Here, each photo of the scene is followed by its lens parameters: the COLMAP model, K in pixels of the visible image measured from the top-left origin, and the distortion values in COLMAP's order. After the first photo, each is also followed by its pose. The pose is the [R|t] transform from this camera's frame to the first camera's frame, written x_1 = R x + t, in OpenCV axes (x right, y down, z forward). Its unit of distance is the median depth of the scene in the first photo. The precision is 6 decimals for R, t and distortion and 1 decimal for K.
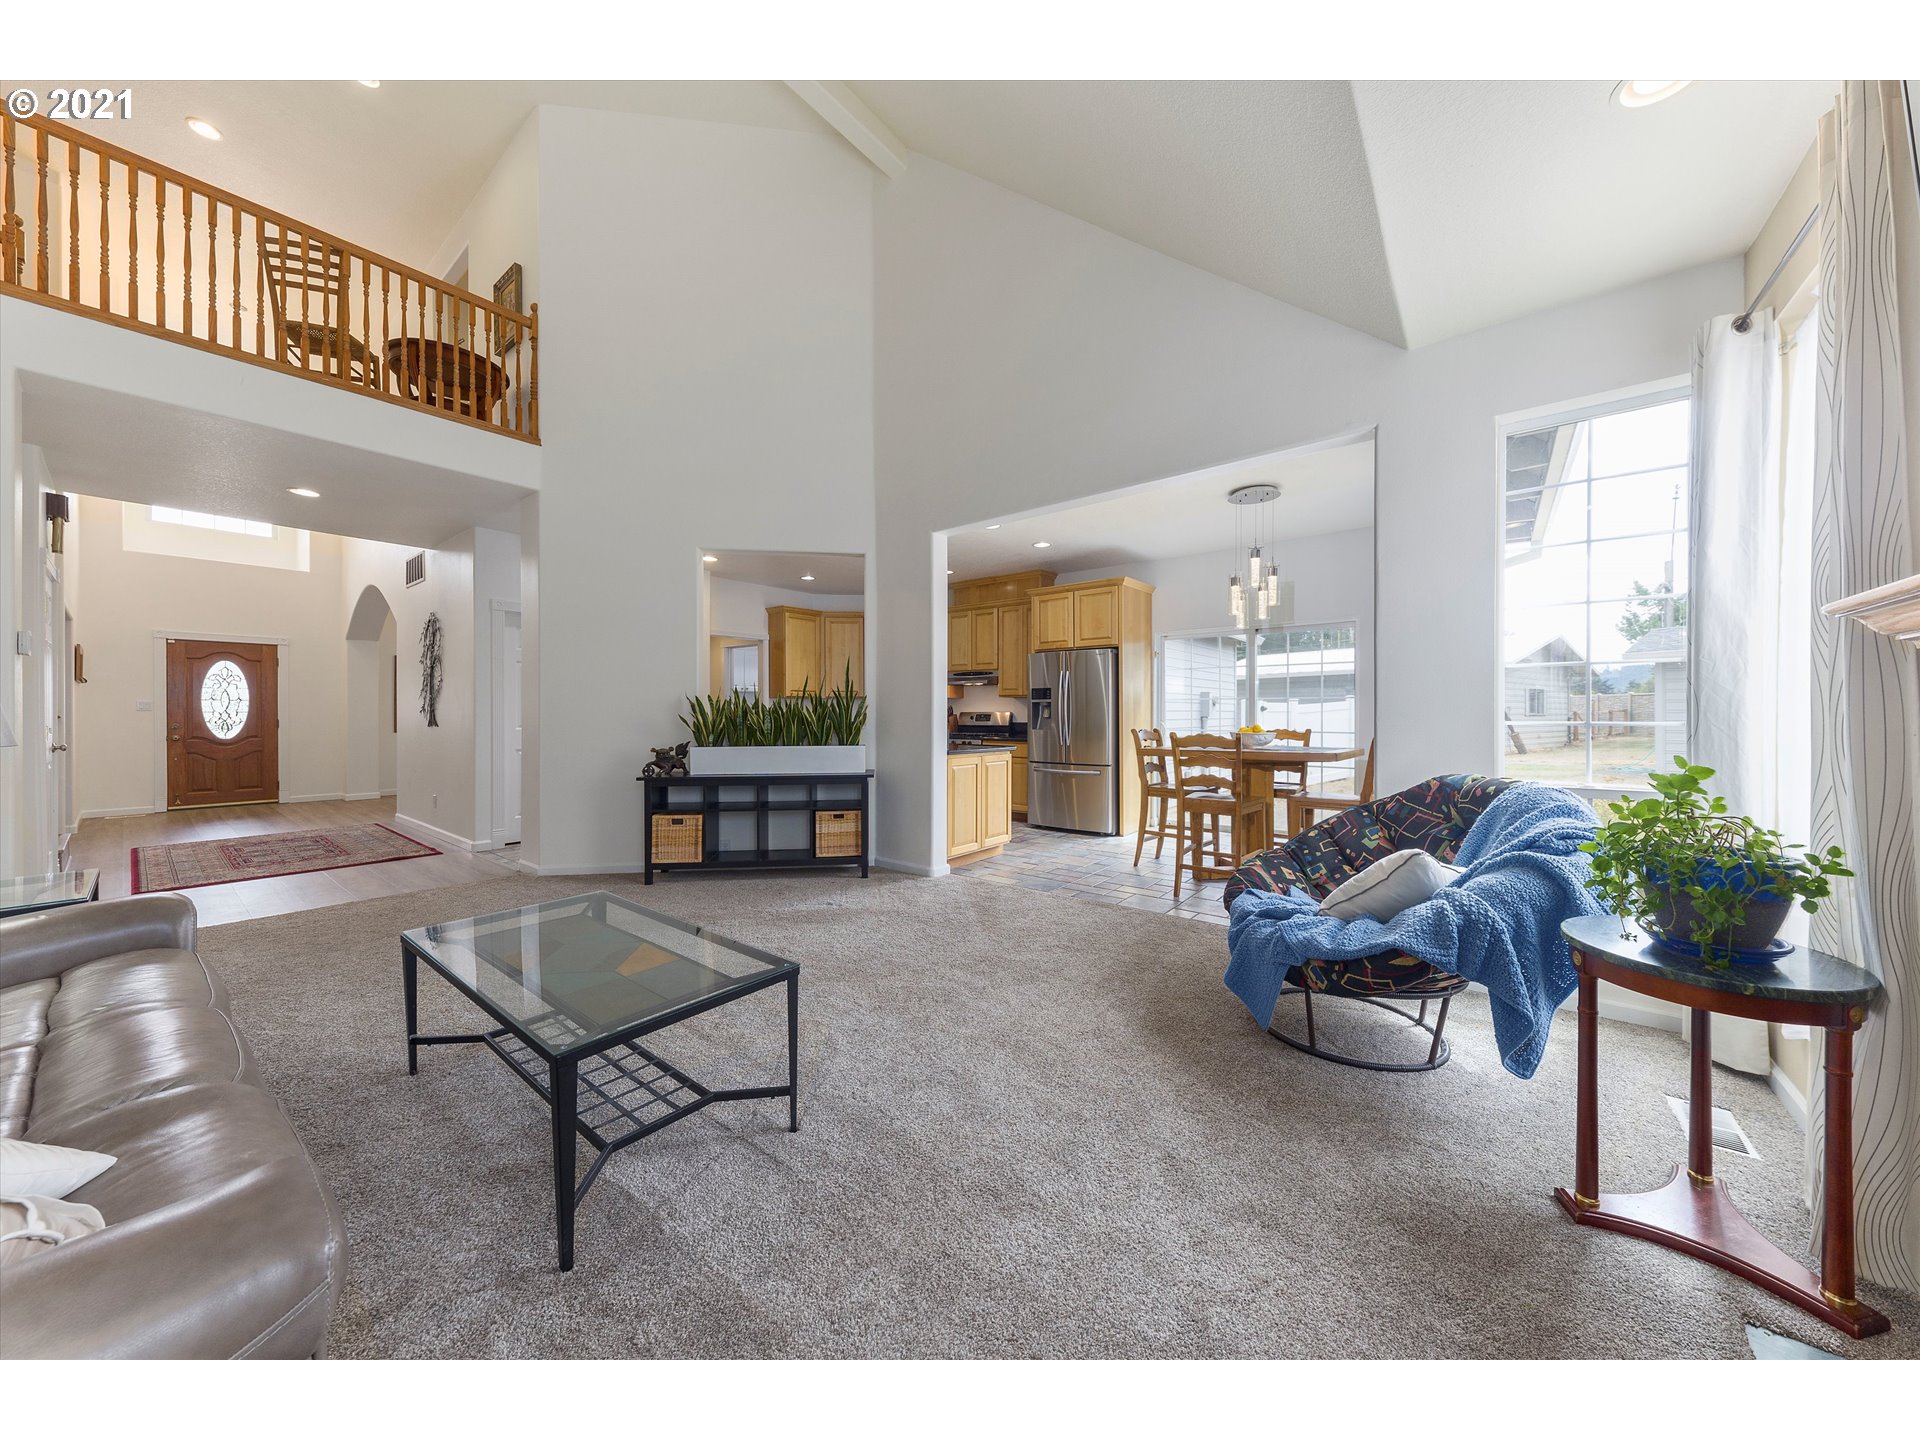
lens RADIAL K [[667.1, 0, 956.8], [0, 667.1, 711.7], [0, 0, 1]] dist [0.001452, -0.000003]
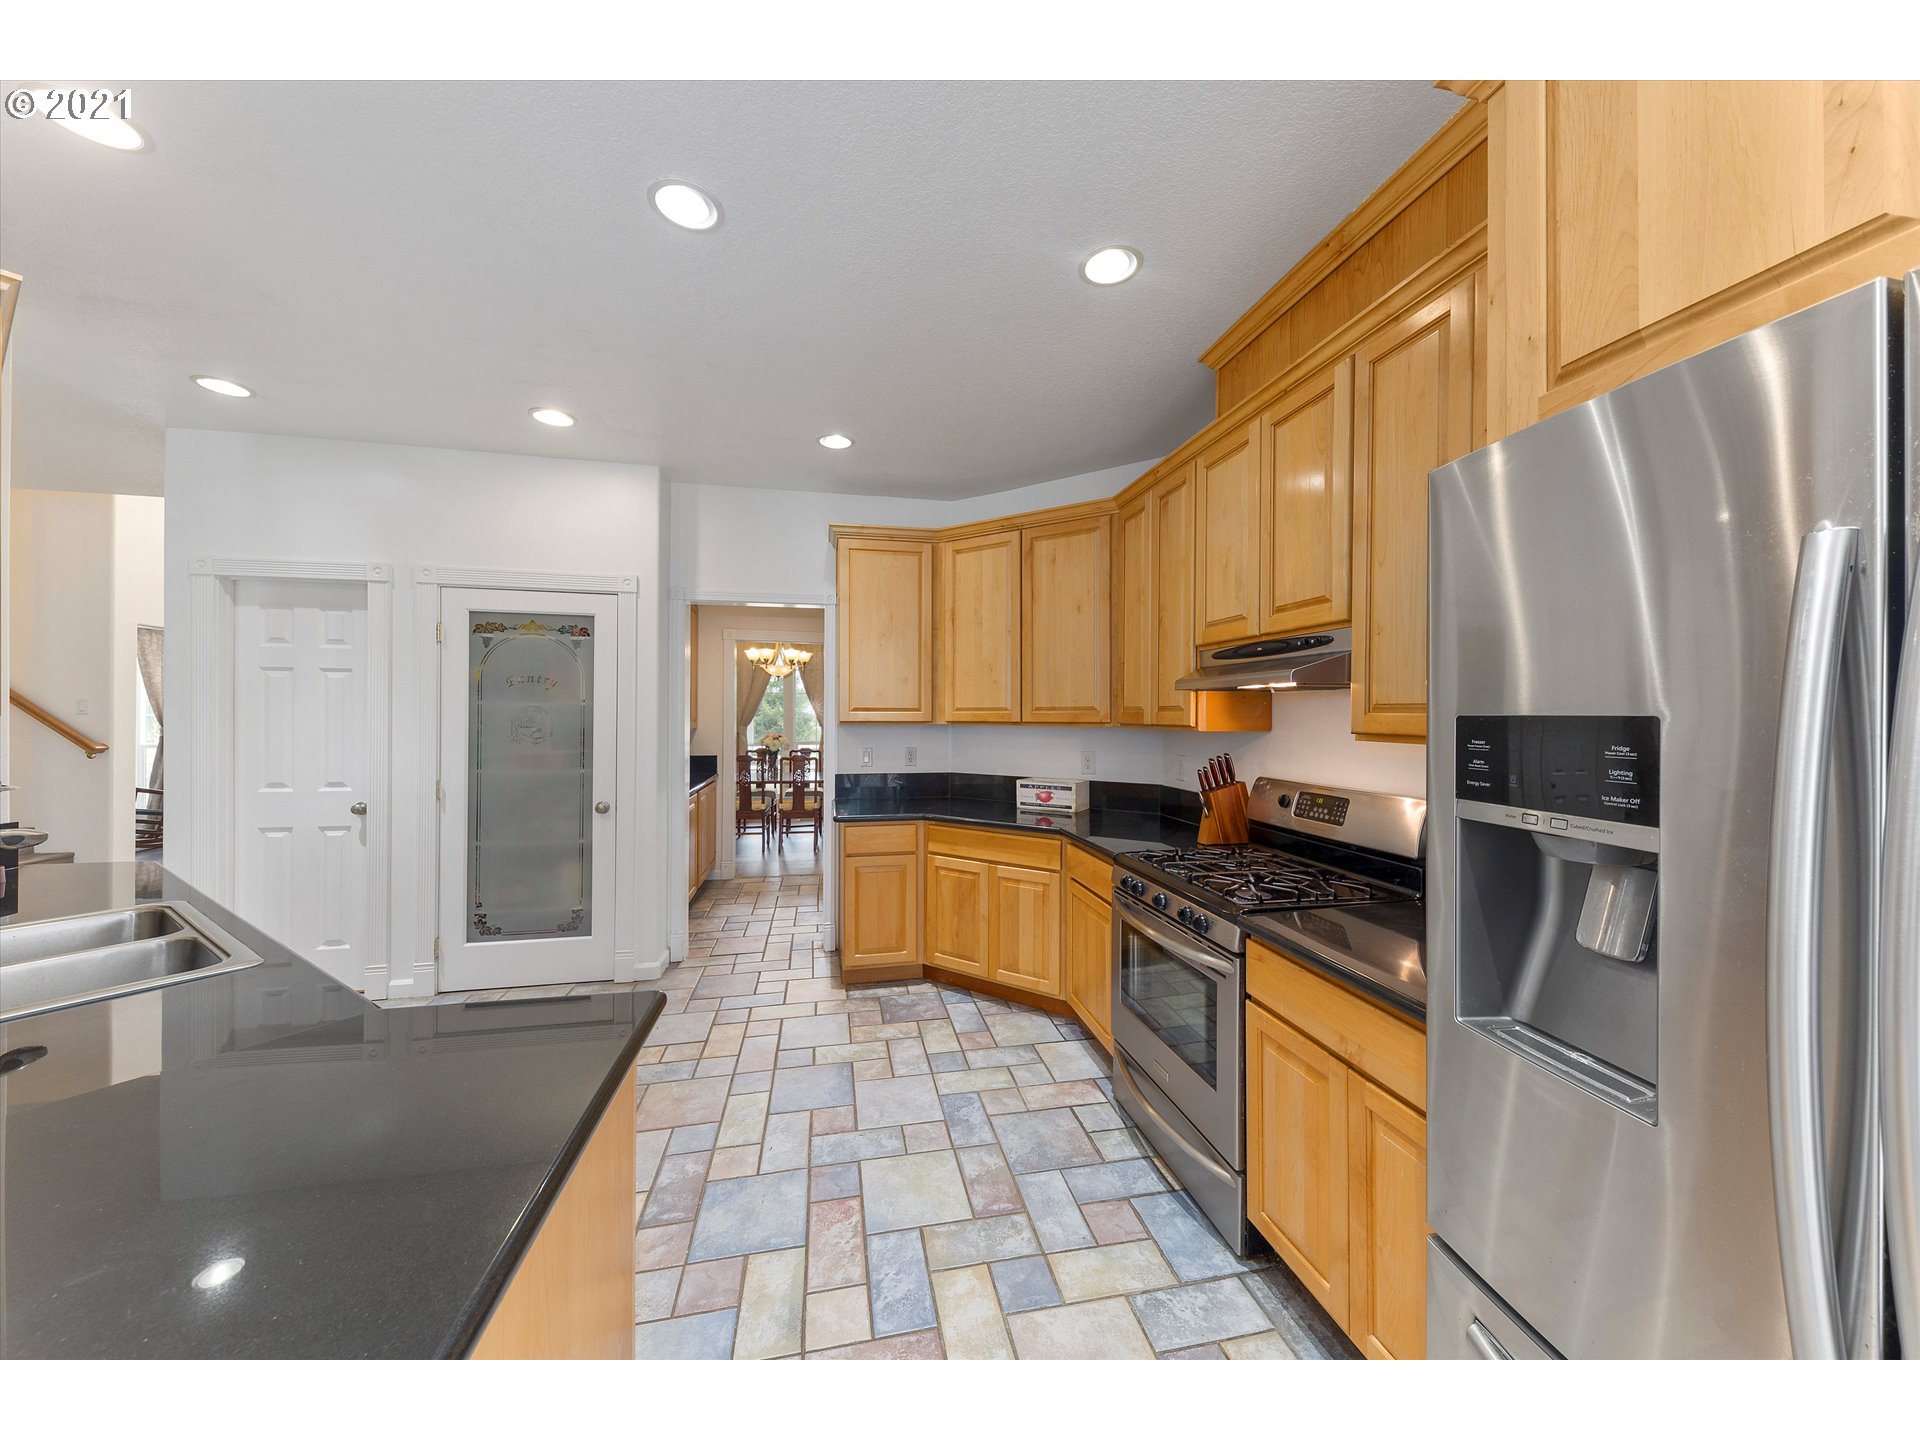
lens RADIAL K [[667.1, 0, 956.8], [0, 667.1, 711.7], [0, 0, 1]] dist [0.001452, -0.000003]
pose [[0.770623, 0.003089, -0.637284, 0.101632], [-0.008404, 0.999951, -0.005316, -0.028542], [0.637236, 0.009452, 0.770611, 0.716224]]
